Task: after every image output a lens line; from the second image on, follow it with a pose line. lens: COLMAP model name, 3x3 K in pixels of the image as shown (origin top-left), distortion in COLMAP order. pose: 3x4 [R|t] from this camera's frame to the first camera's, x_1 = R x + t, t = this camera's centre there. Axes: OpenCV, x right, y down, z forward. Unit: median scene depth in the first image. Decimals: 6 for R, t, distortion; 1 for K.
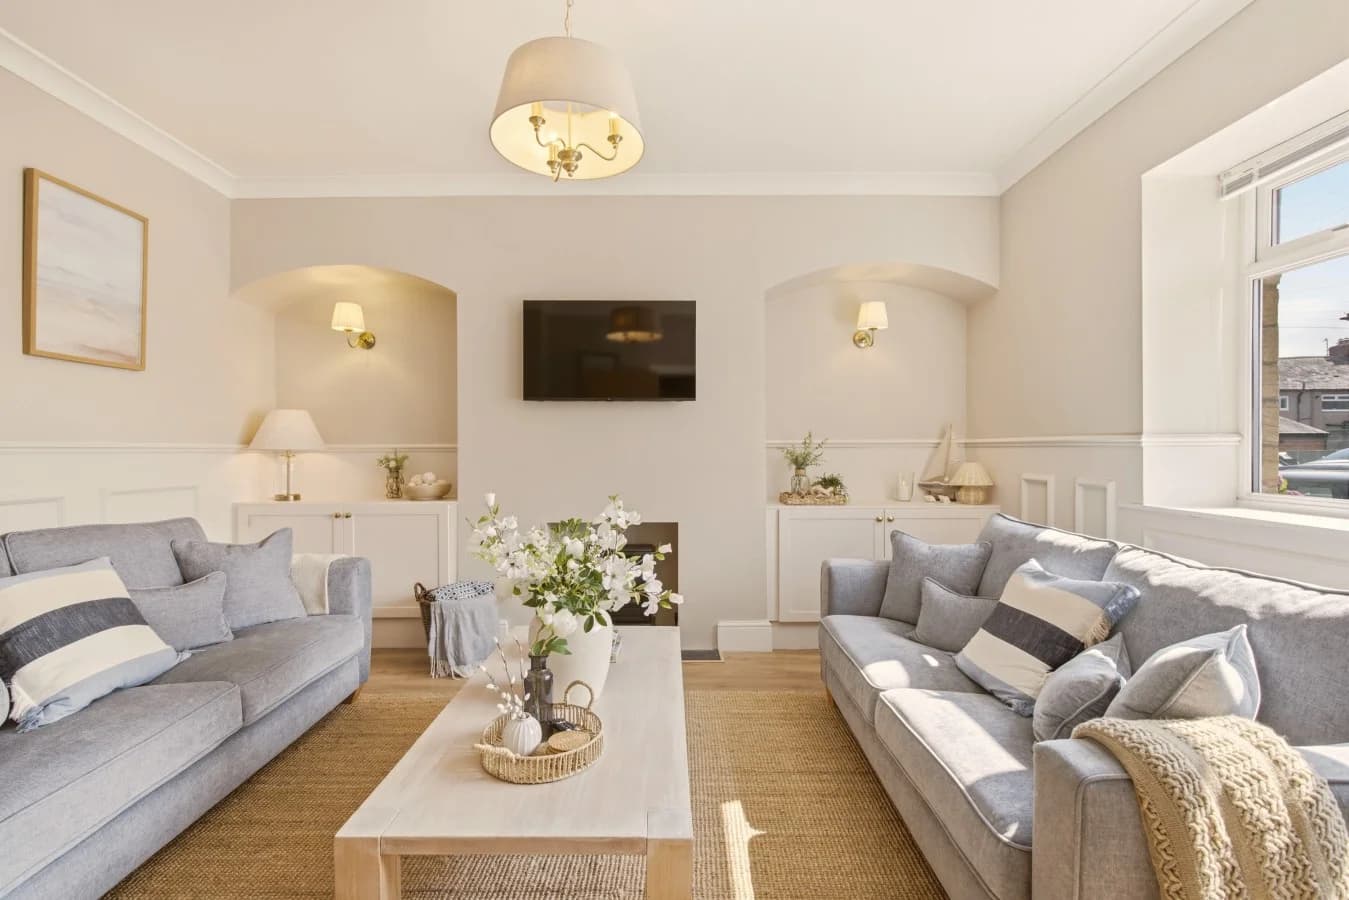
lens RADIAL K [[594.6, 0, 674.5], [0, 594.6, 450.0], [0, 0, 1]] dist [0.000063, 0.000051]
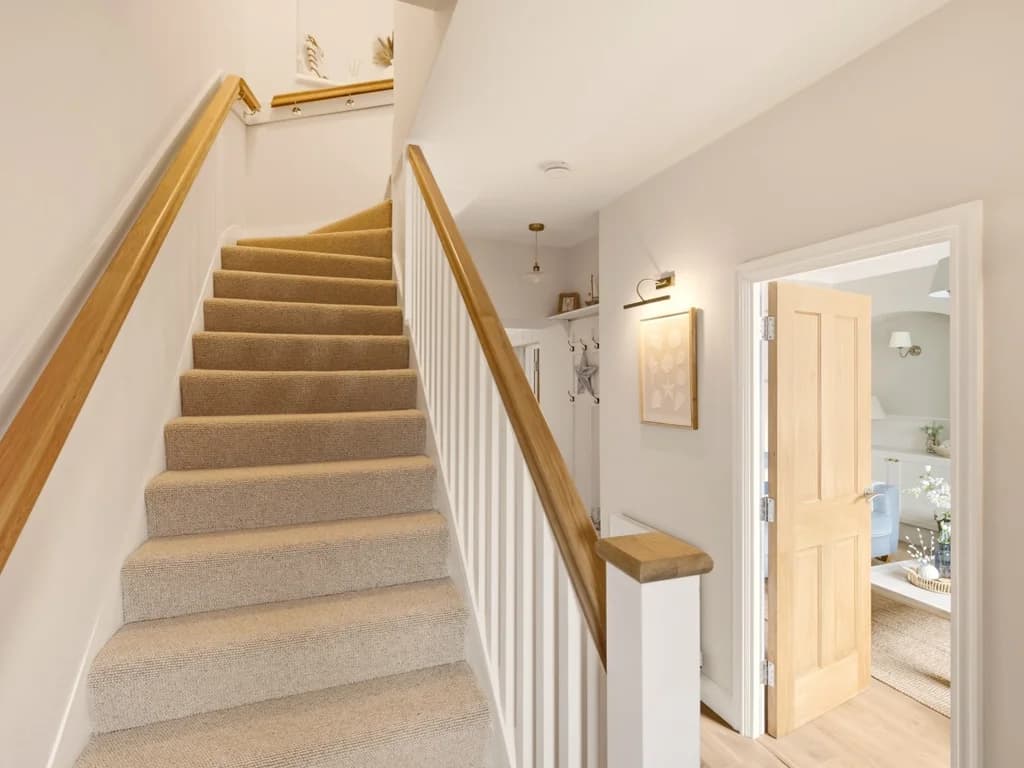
lens RADIAL K [[519.9, 0, 512.0], [0, 519.9, 384.0], [0, 0, 1]] dist [0.000687, -0.000026]
pose [[0.338439, 0.002392, -0.940985, 0.585835], [-0.002278, 0.999996, 0.001722, -0.136872], [0.940986, 0.001561, 0.338443, -0.646464]]
